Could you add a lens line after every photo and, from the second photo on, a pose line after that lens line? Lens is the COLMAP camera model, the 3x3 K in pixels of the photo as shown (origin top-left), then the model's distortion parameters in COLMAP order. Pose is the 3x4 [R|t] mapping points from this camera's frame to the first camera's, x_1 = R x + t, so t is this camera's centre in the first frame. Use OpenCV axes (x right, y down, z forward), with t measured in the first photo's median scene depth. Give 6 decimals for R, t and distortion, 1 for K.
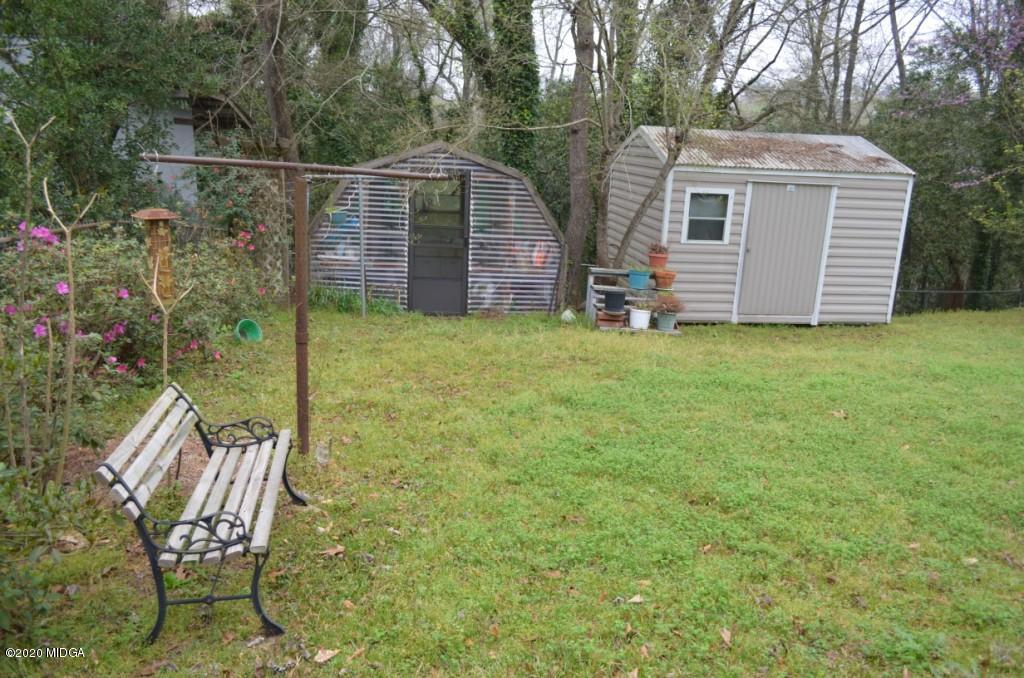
lens RADIAL K [[791.4, 0, 511.2], [0, 791.4, 343.9], [0, 0, 1]] dist [-0.012868, -0.005292]
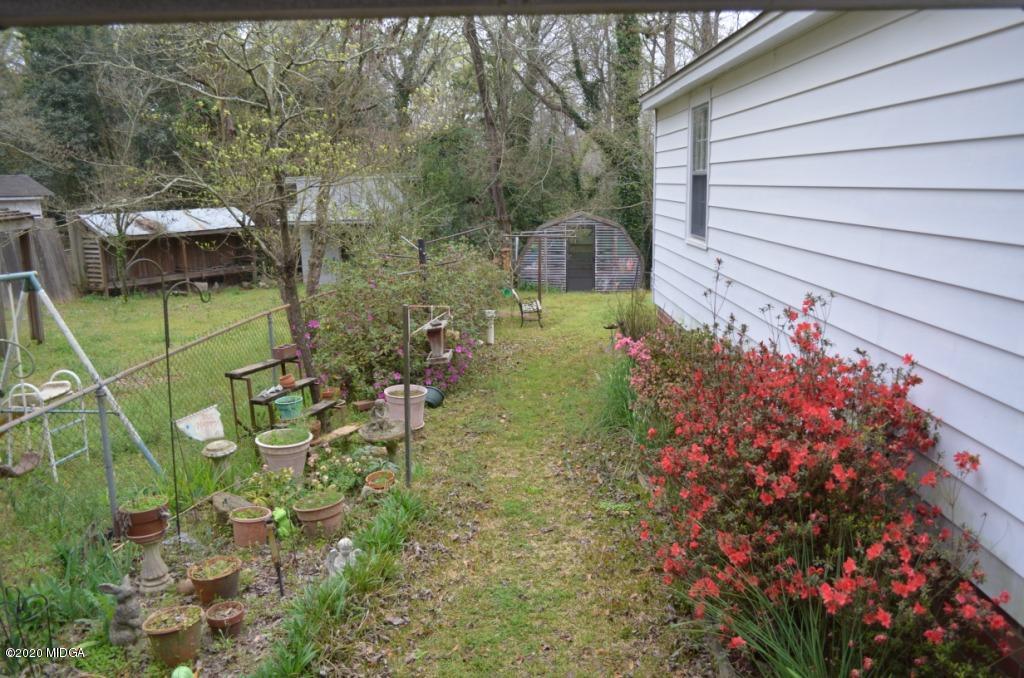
lens RADIAL K [[791.4, 0, 511.2], [0, 791.4, 343.9], [0, 0, 1]] dist [-0.012868, -0.005292]
pose [[0.980499, -0.021317, -0.195363, 0.131214], [0.013118, 0.998982, -0.043167, 0.179756], [0.196084, 0.039763, 0.979781, -1.064519]]
